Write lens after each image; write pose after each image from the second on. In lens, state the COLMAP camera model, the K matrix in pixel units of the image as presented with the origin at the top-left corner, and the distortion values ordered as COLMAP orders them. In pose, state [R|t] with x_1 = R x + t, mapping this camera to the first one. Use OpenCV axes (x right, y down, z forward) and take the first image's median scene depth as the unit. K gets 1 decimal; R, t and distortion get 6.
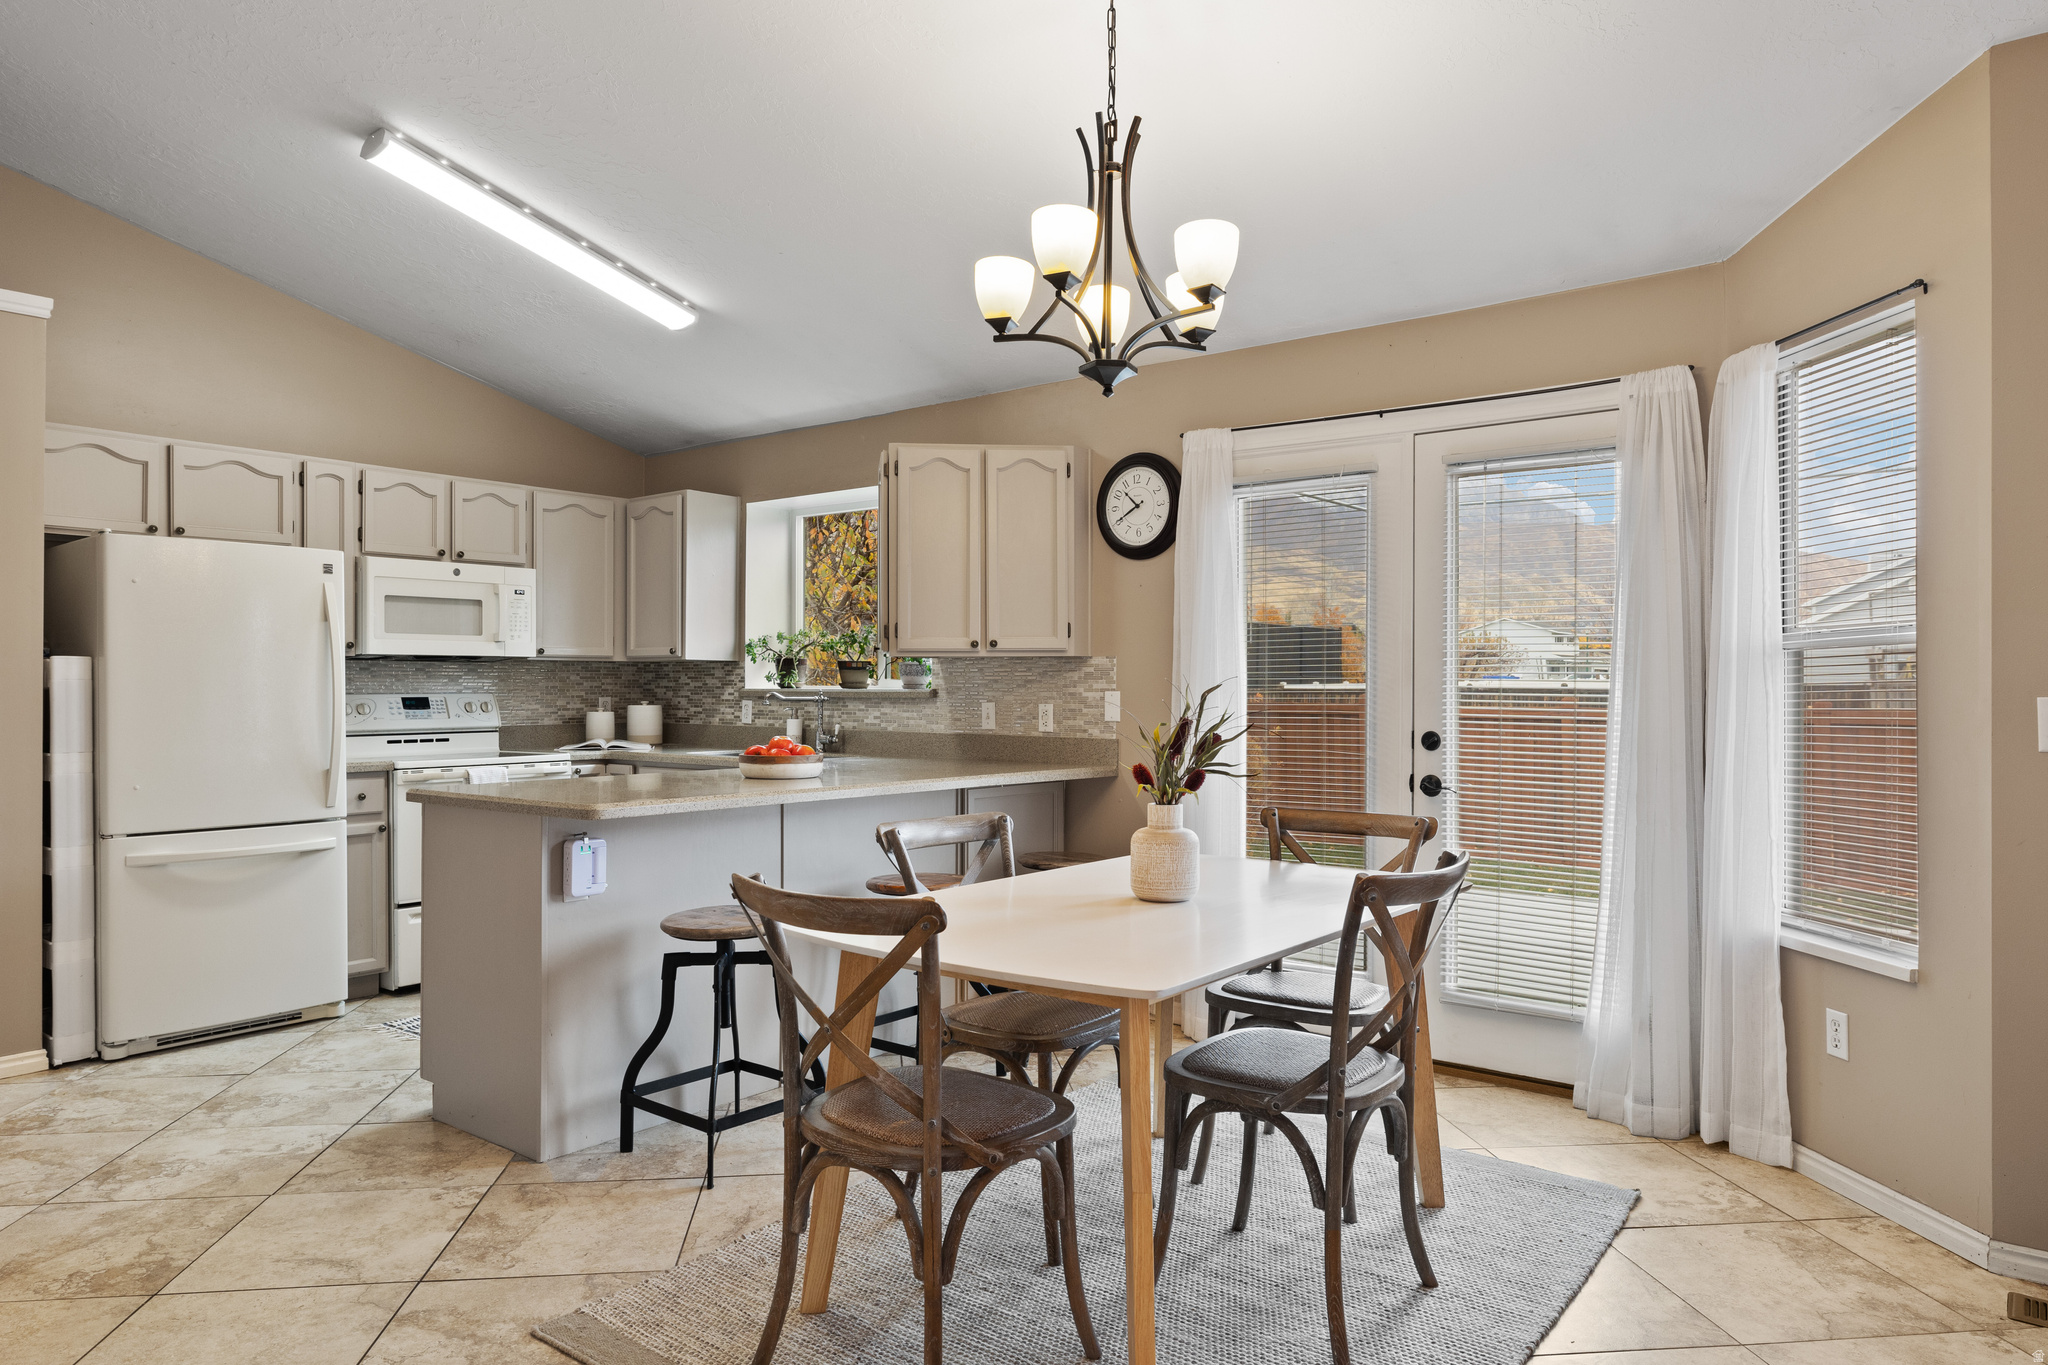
lens RADIAL K [[1284.5, 0, 1016.0], [0, 1284.5, 683.2], [0, 0, 1]] dist [-0.002289, -0.001152]
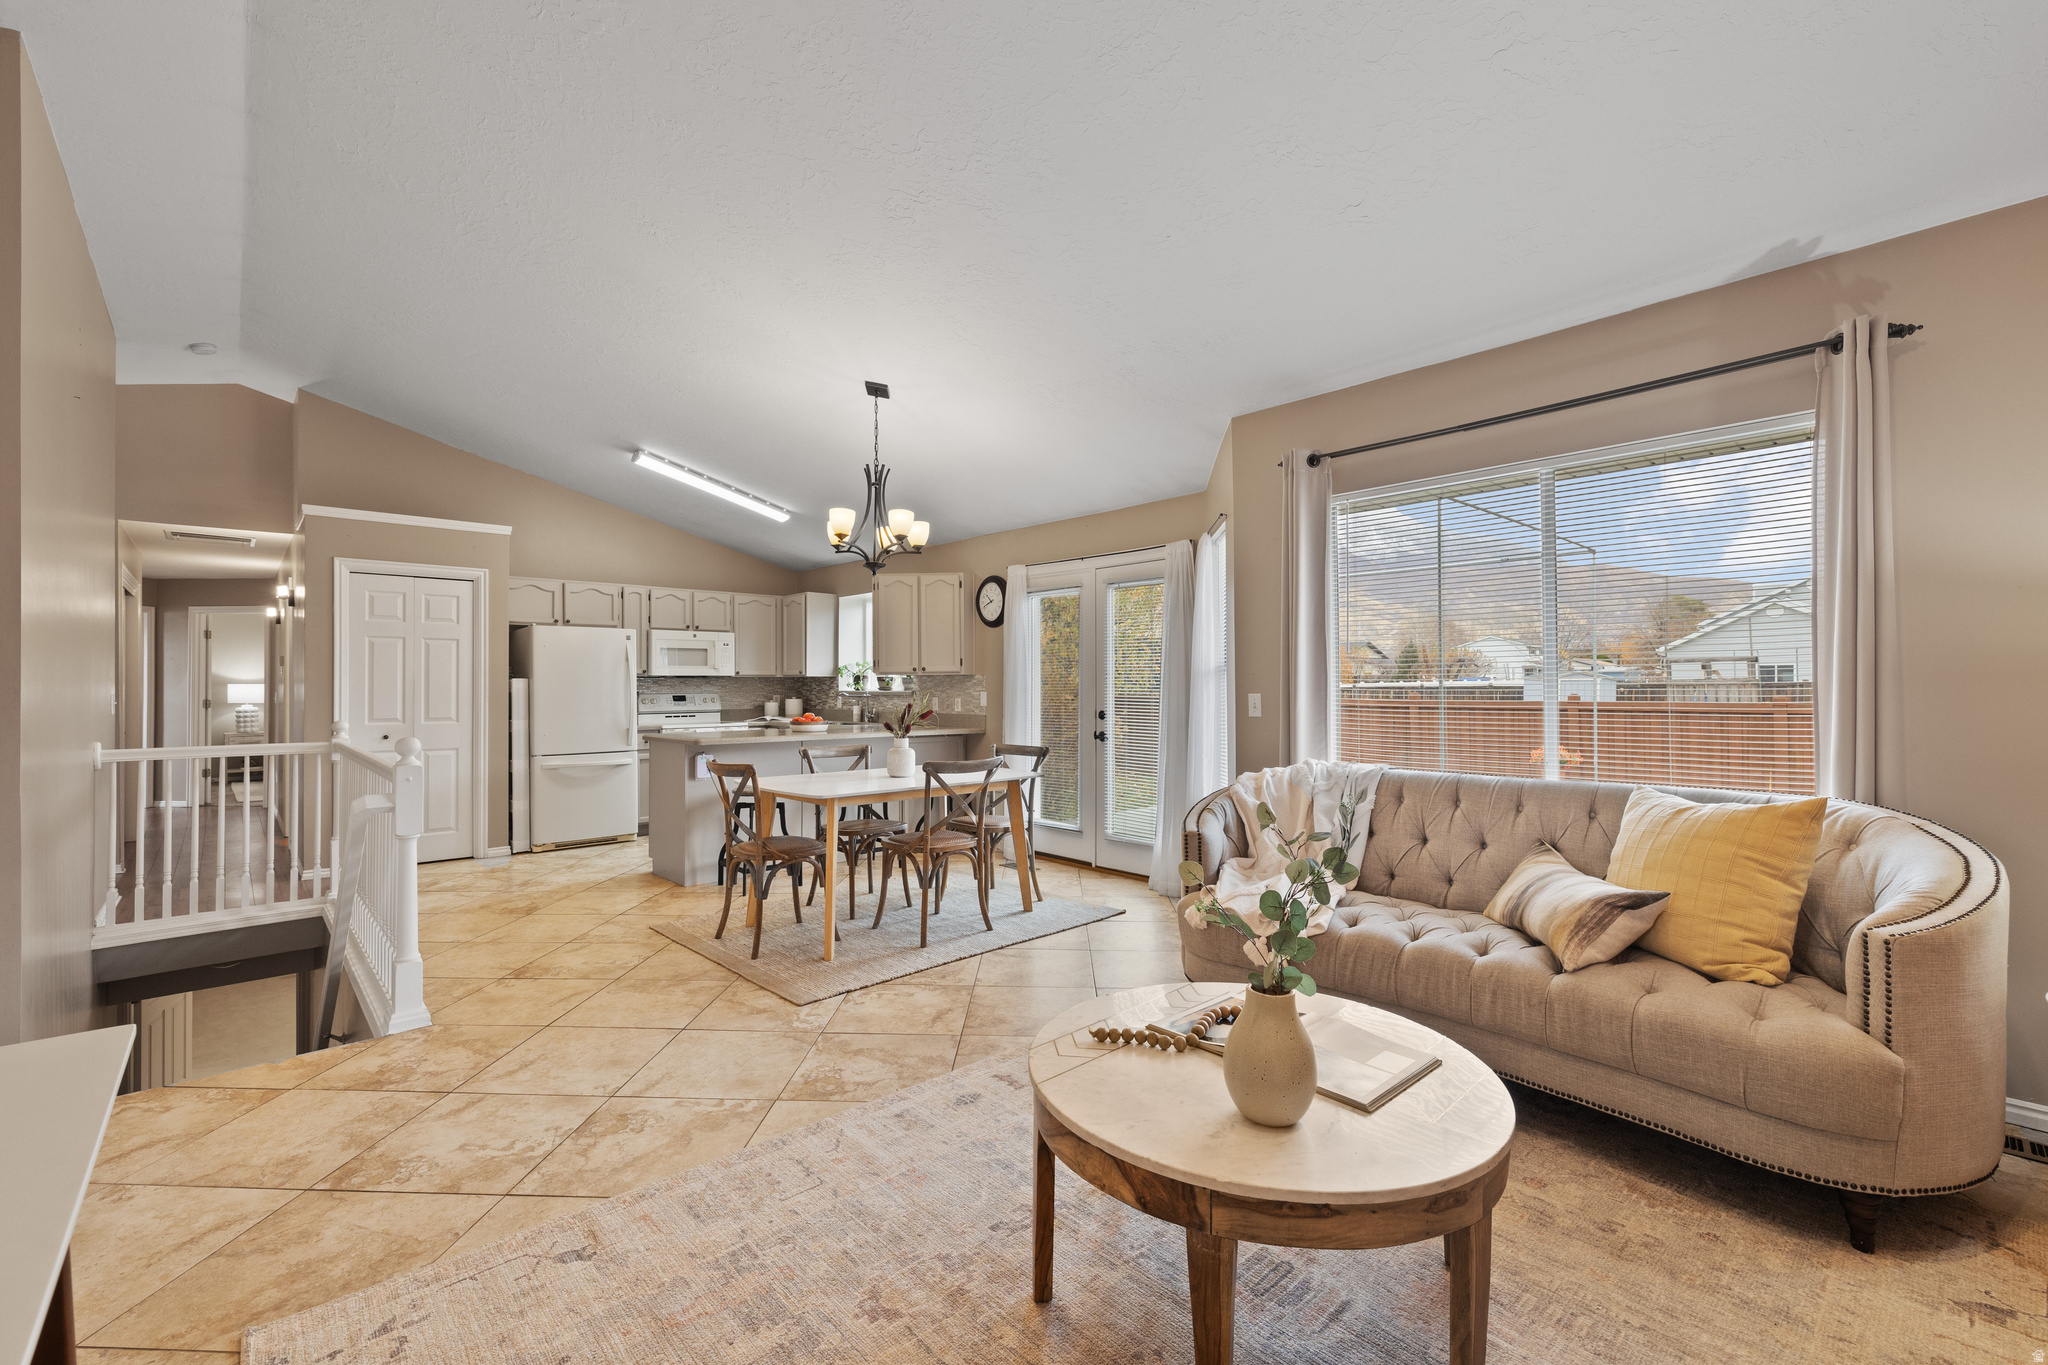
lens RADIAL K [[863.3, 0, 1014.8], [0, 863.3, 682.5], [0, 0, 1]] dist [0.002284, 0.000102]
pose [[0.987265, -0.005217, -0.158999, 0.353544], [0.004840, 0.999984, -0.002760, -0.004421], [0.159011, 0.001956, 0.987275, -0.359518]]
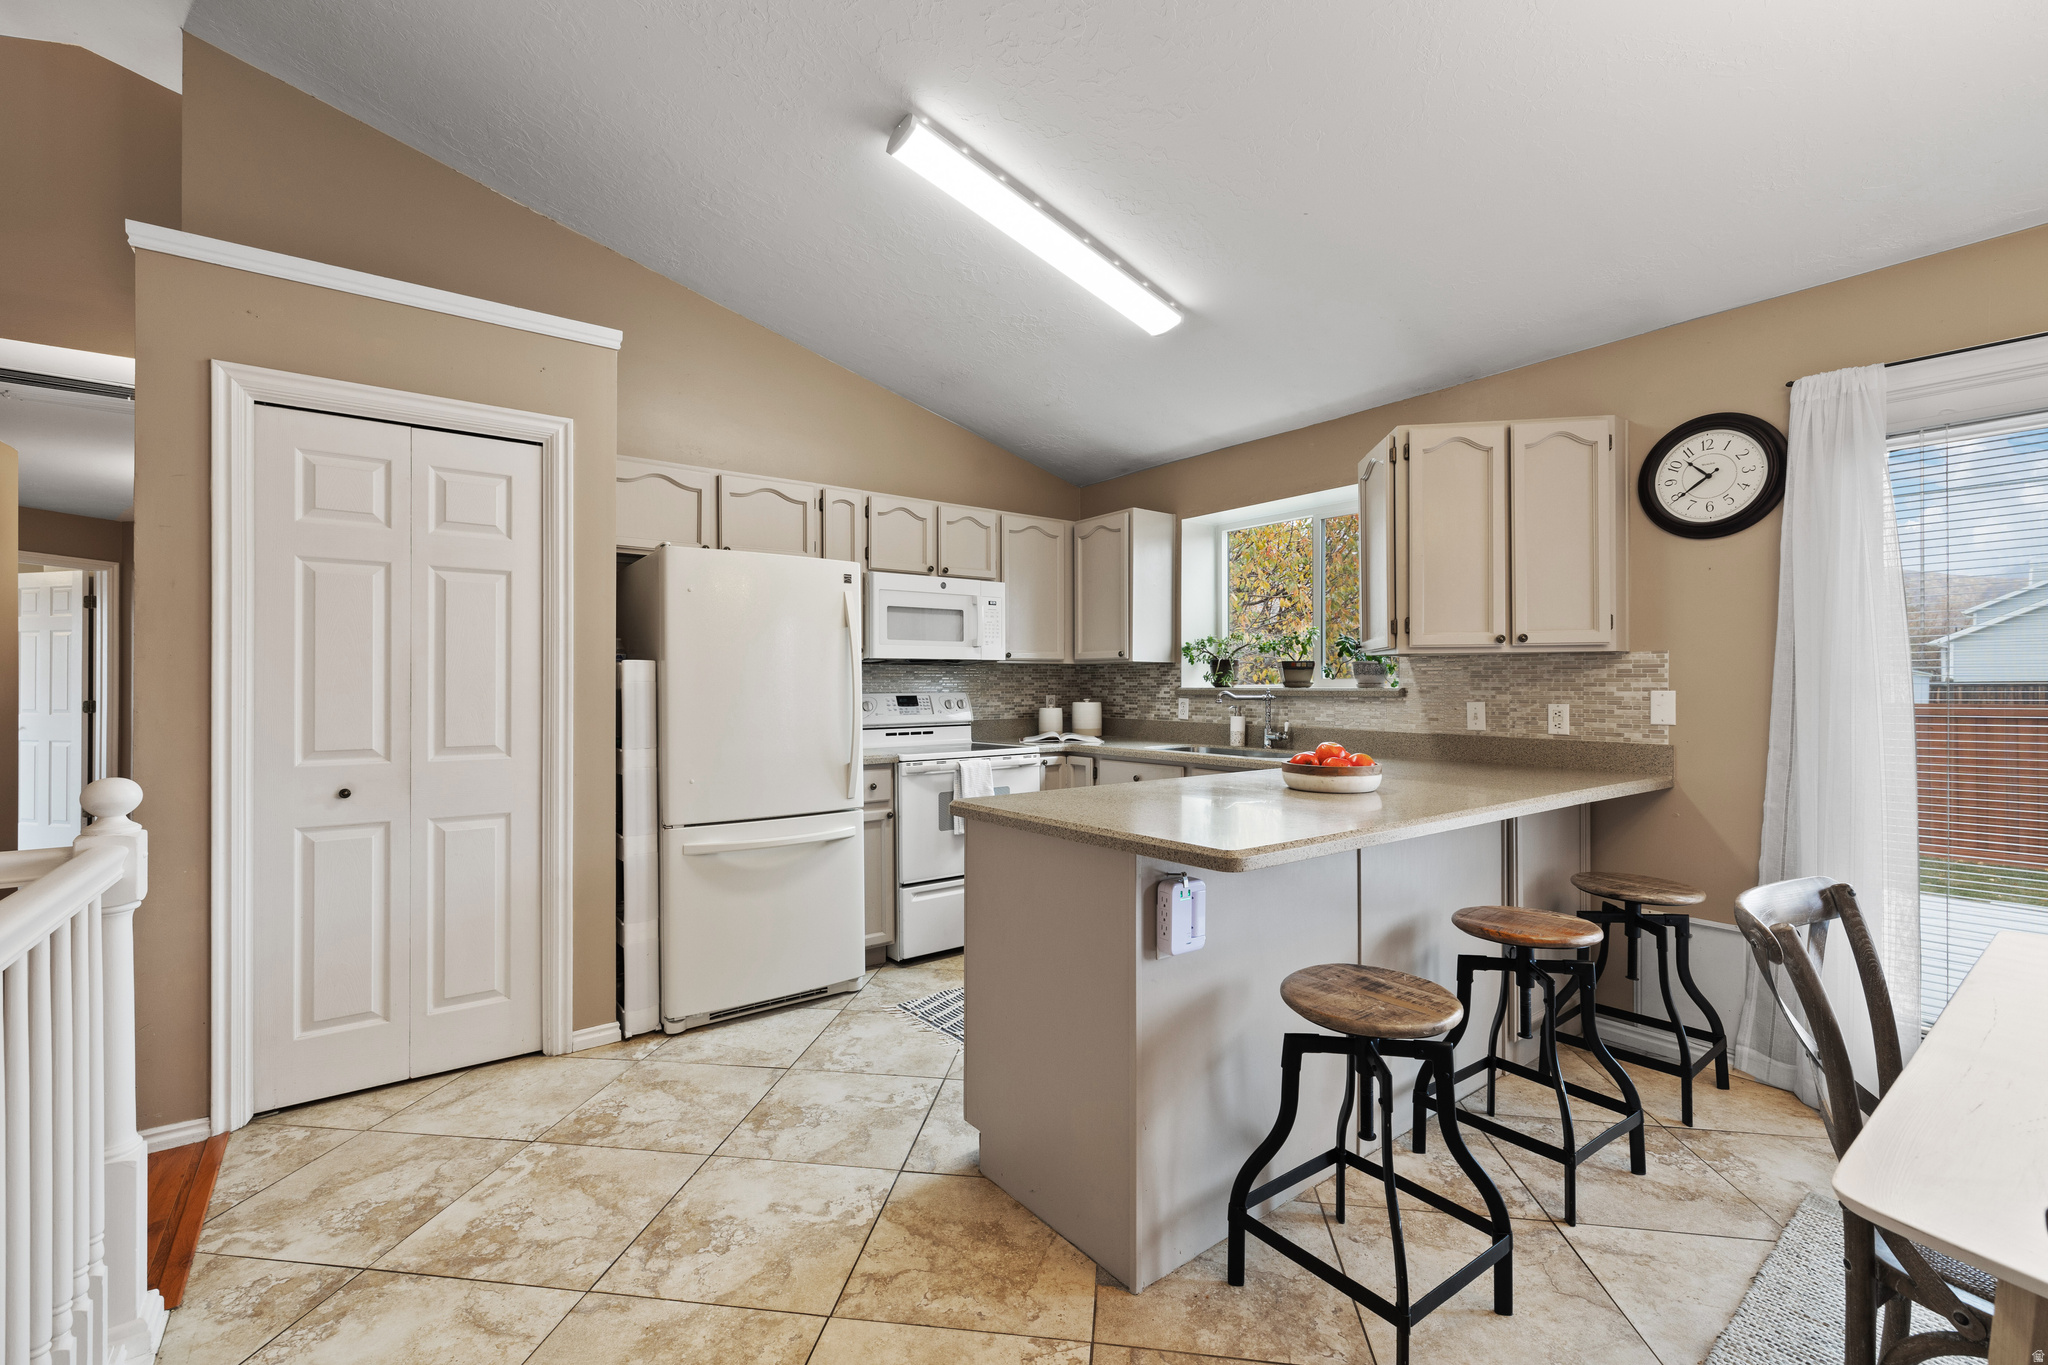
lens RADIAL K [[863.3, 0, 1017.0], [0, 863.3, 682.3], [0, 0, 1]] dist [0.002284, 0.000102]
pose [[0.968218, -0.003335, -0.250084, -0.212529], [0.003343, 0.999994, -0.000391, -0.000720], [0.250084, -0.000458, 0.968224, 0.324613]]
